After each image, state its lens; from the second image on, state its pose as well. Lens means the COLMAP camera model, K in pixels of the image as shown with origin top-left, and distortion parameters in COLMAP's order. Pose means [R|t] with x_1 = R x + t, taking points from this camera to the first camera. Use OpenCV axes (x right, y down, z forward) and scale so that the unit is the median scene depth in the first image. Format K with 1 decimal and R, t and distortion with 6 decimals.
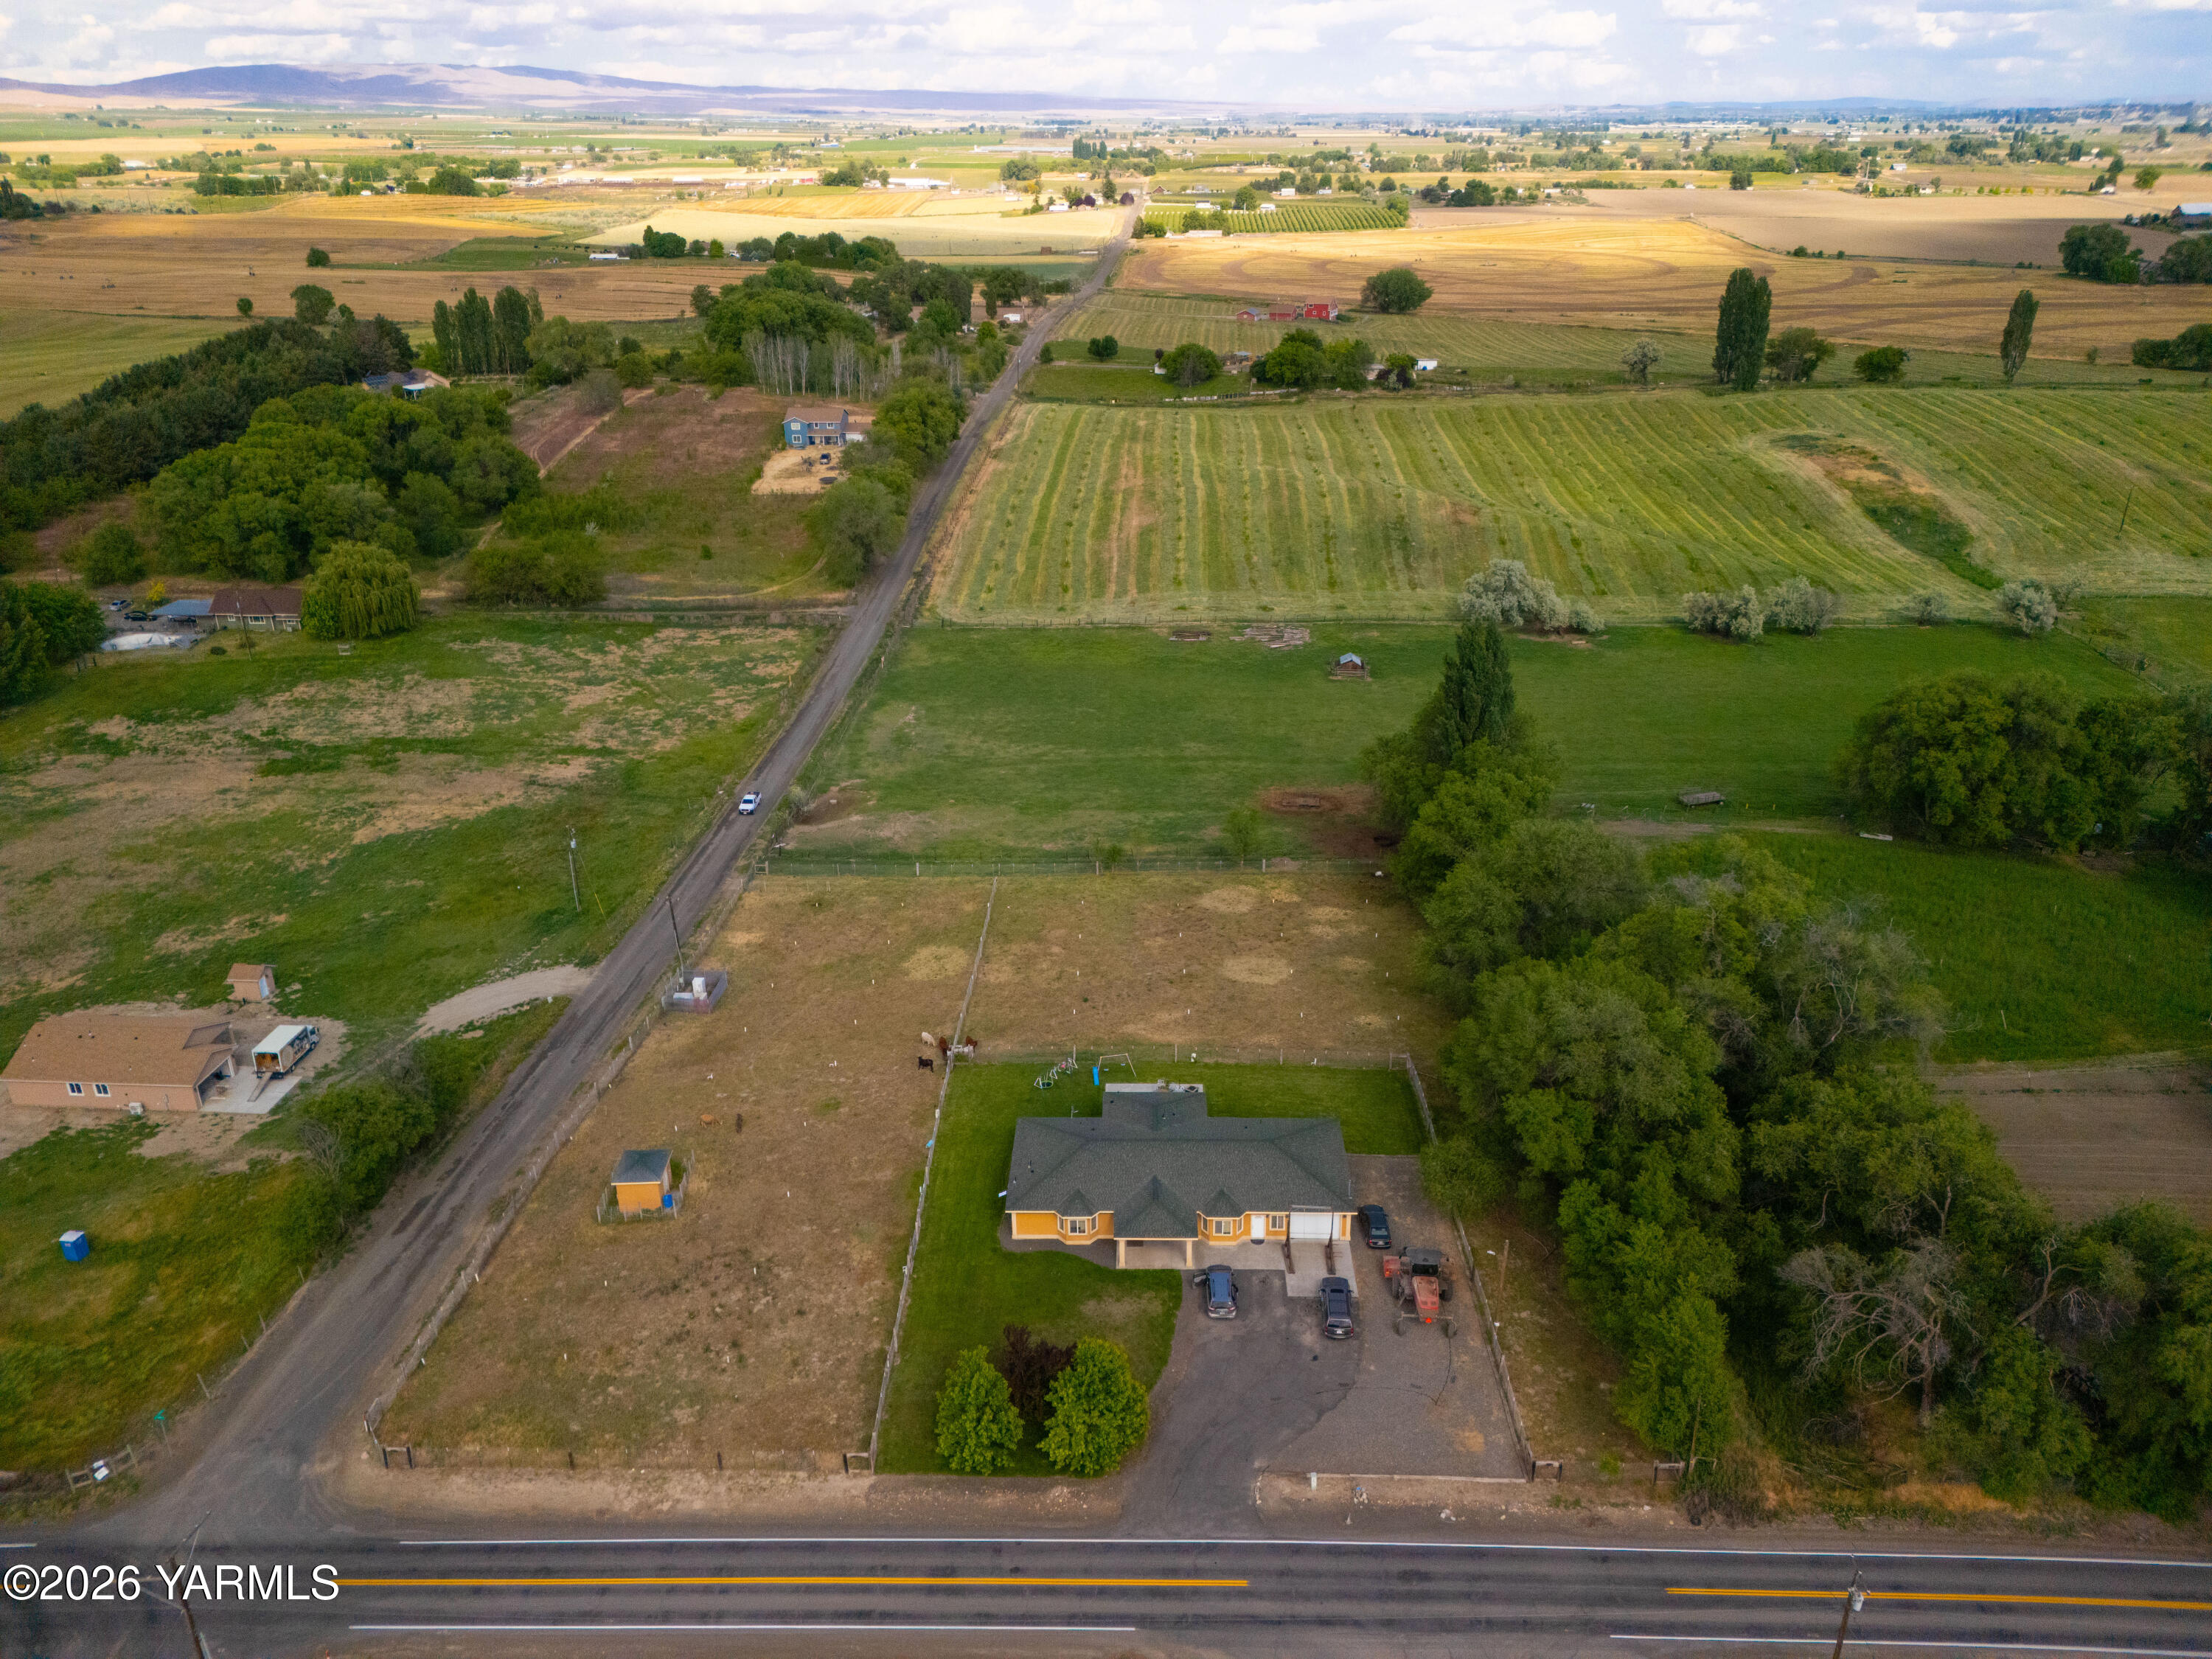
lens RADIAL K [[1626.4, 0, 1106.0], [0, 1626.4, 829.5], [0, 0, 1]] dist [0.068654, -0.071576]
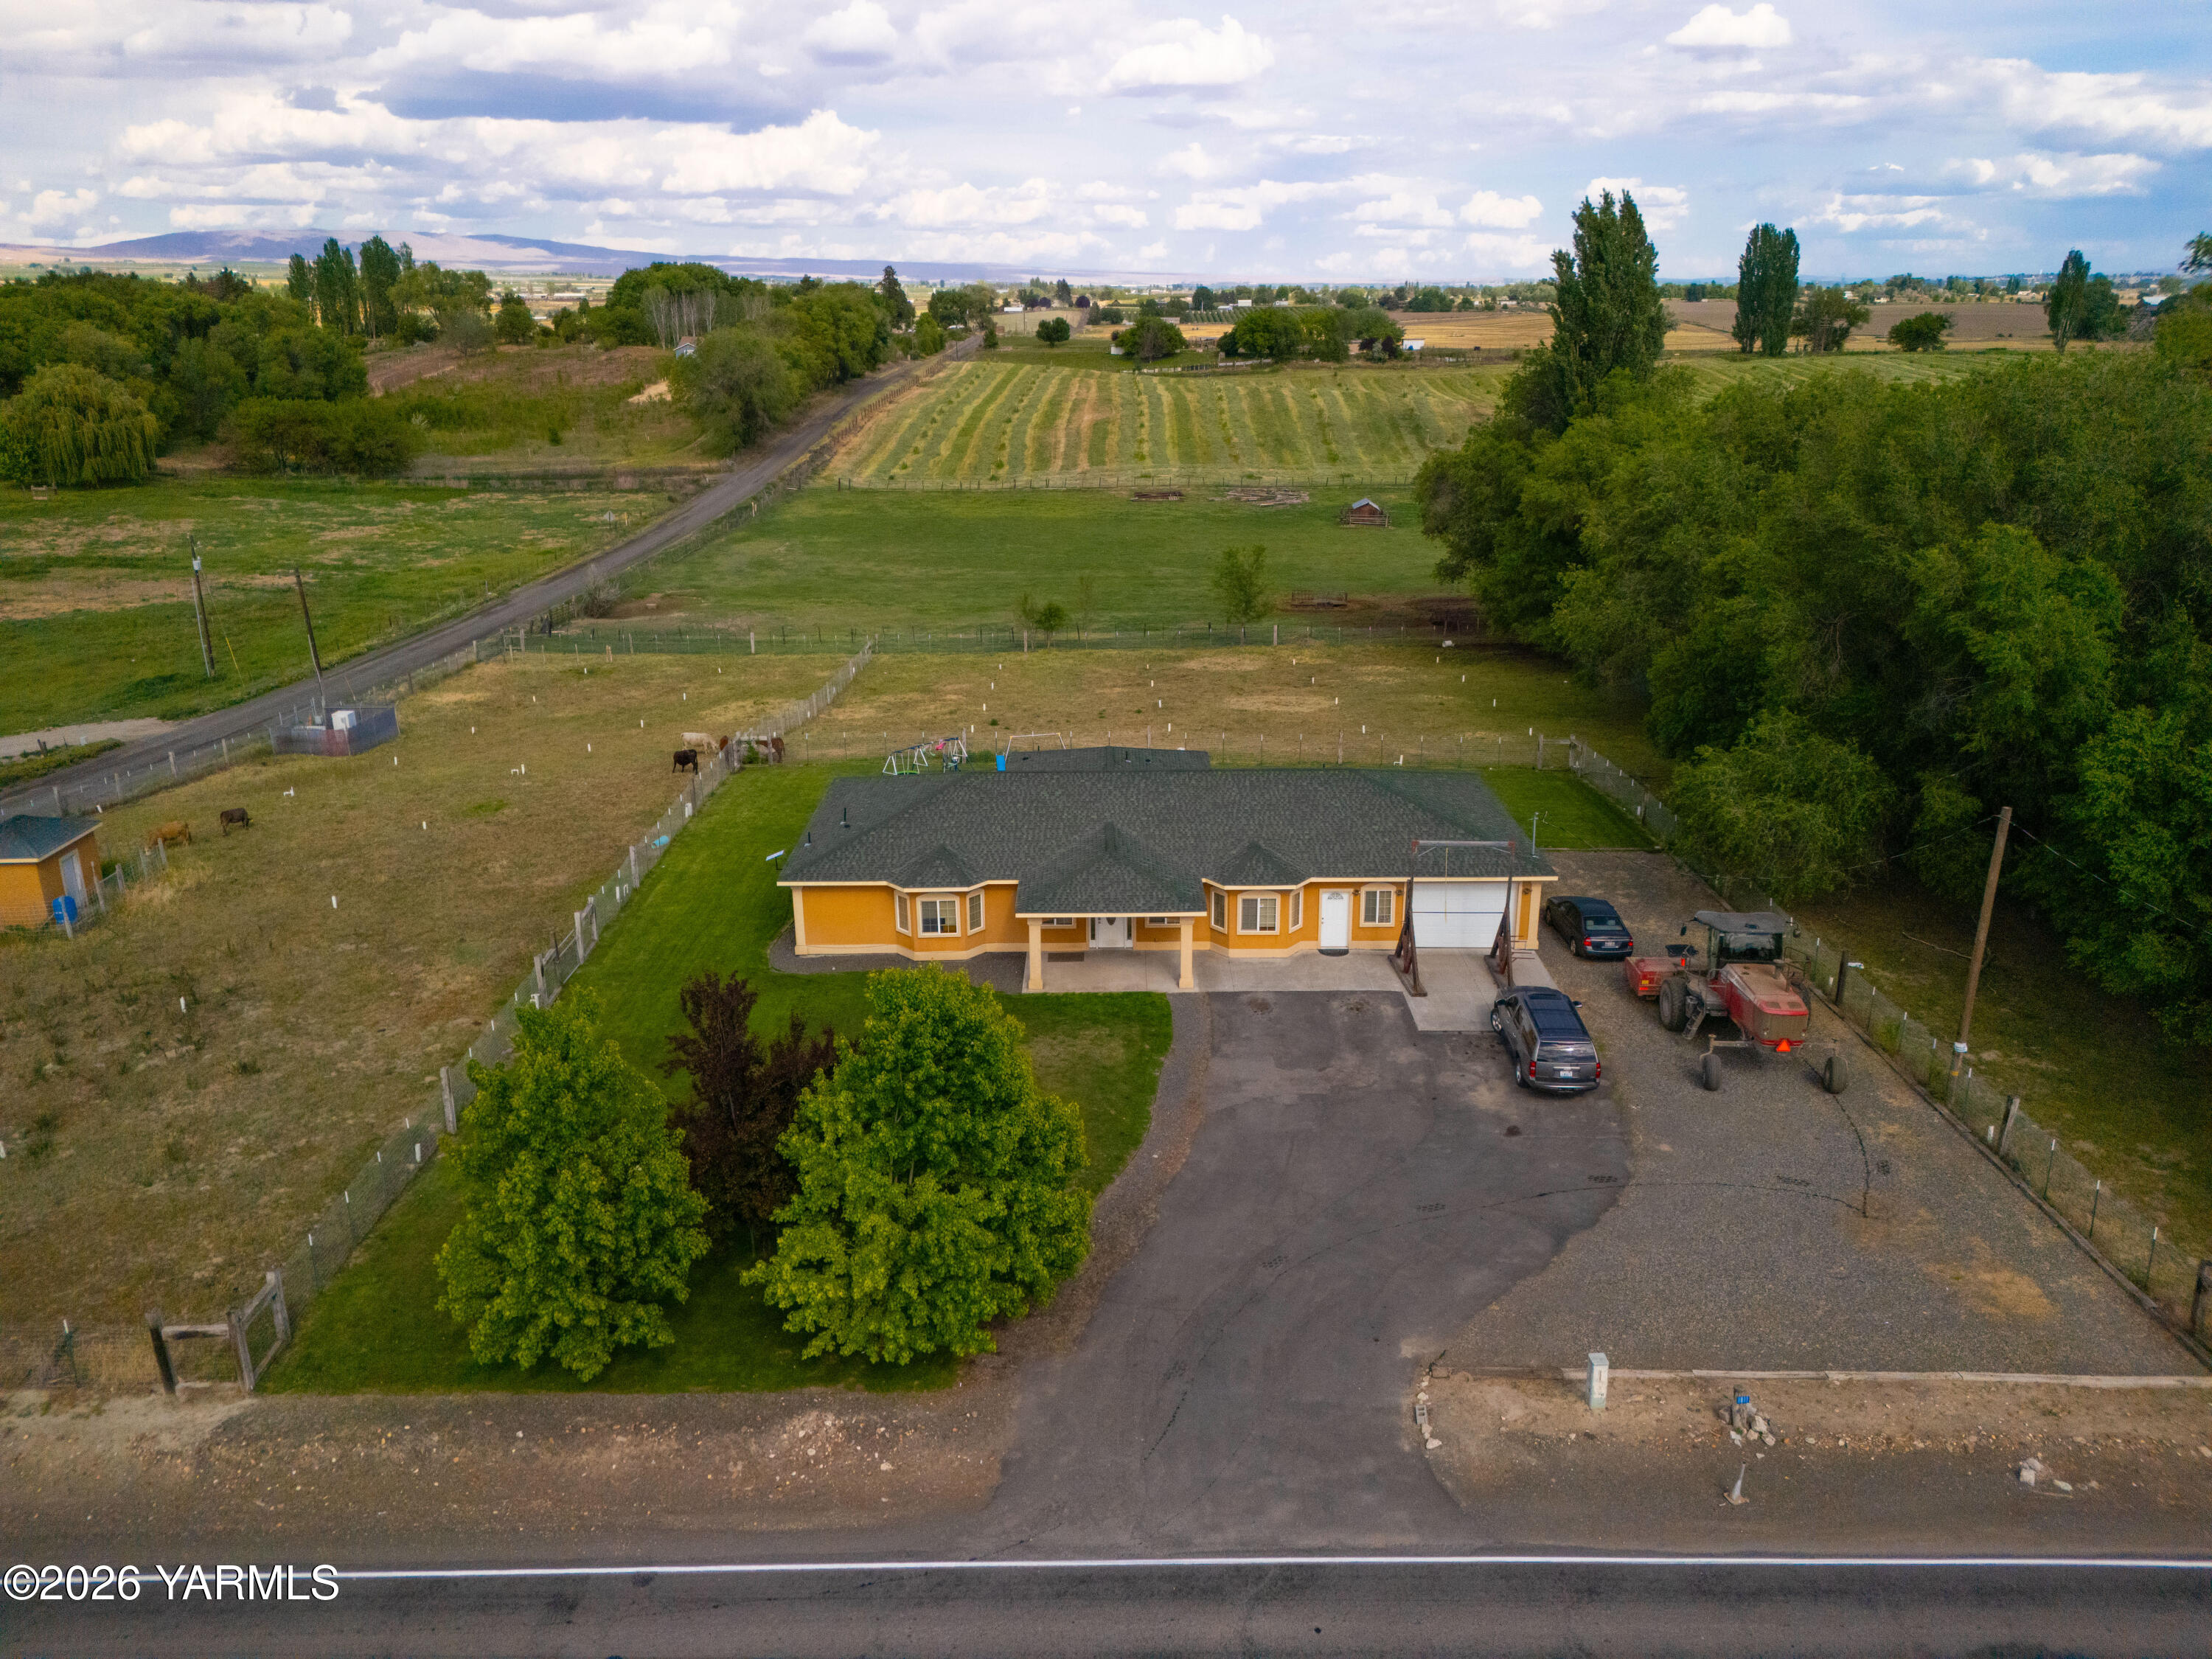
lens RADIAL K [[1632.3, 0, 1107.6], [0, 1632.3, 818.3], [0, 0, 1]] dist [0.067361, -0.072864]
pose [[0.999673, -0.002119, 0.025476, 0.008607], [0.004593, 0.995233, -0.097421, 0.123650], [-0.025148, 0.097506, 0.994917, 0.260381]]
